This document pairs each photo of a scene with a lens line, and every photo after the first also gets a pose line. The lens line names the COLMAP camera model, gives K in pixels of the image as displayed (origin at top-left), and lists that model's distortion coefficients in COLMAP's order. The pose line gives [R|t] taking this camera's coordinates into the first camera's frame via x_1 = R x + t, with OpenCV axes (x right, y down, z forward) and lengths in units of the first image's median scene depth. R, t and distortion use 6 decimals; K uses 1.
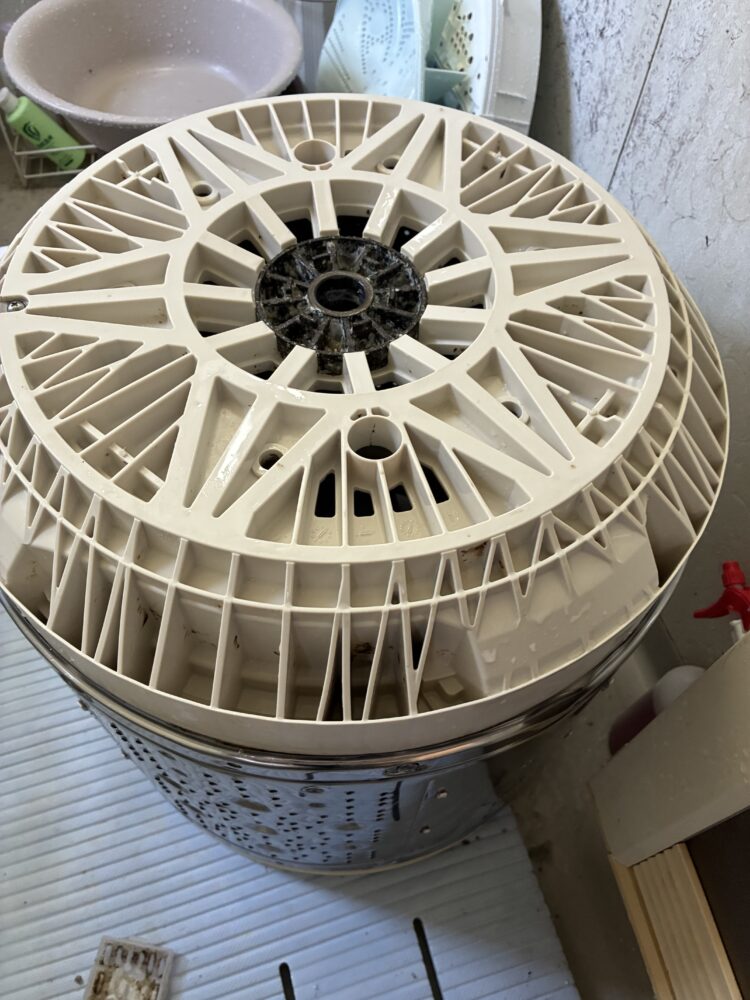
lens RADIAL K [[758.9, 0, 376.2], [0, 758.9, 496.2], [0, 0, 1]] dist [0.019912, -0.015421]
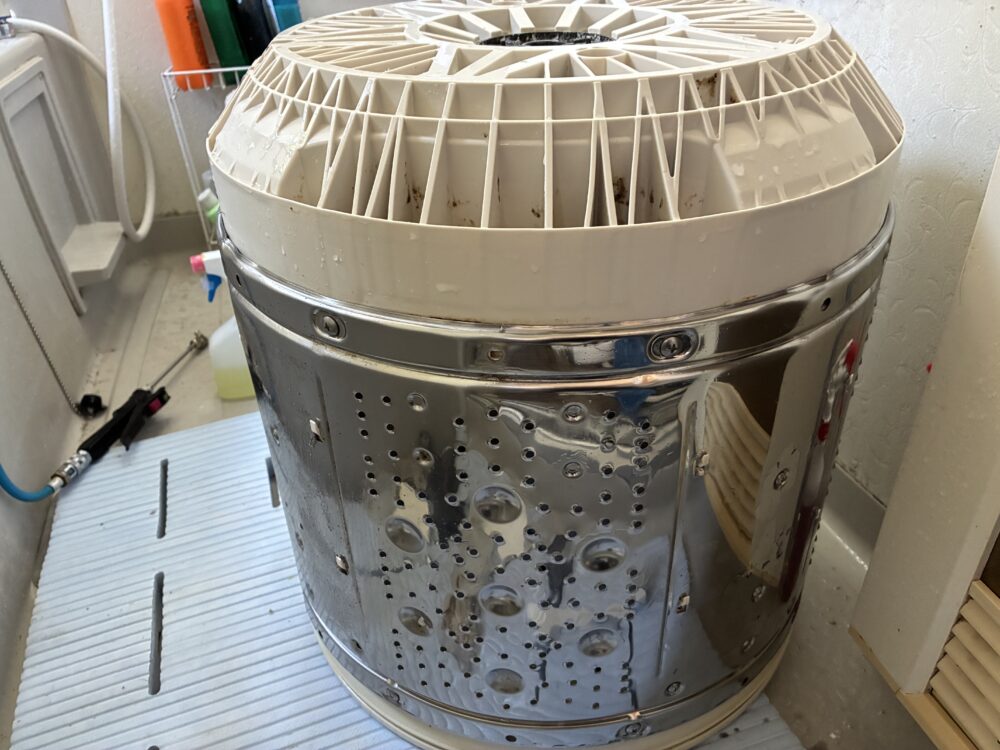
lens RADIAL K [[758.9, 0, 500.7], [0, 758.9, 366.7], [0, 0, 1]] dist [0.019912, -0.015421]
pose [[0.996667, -0.081353, 0.006060, -0.212276], [0.076736, 0.909707, -0.408098, 0.874411], [0.027687, 0.407203, 0.912918, 0.130831]]
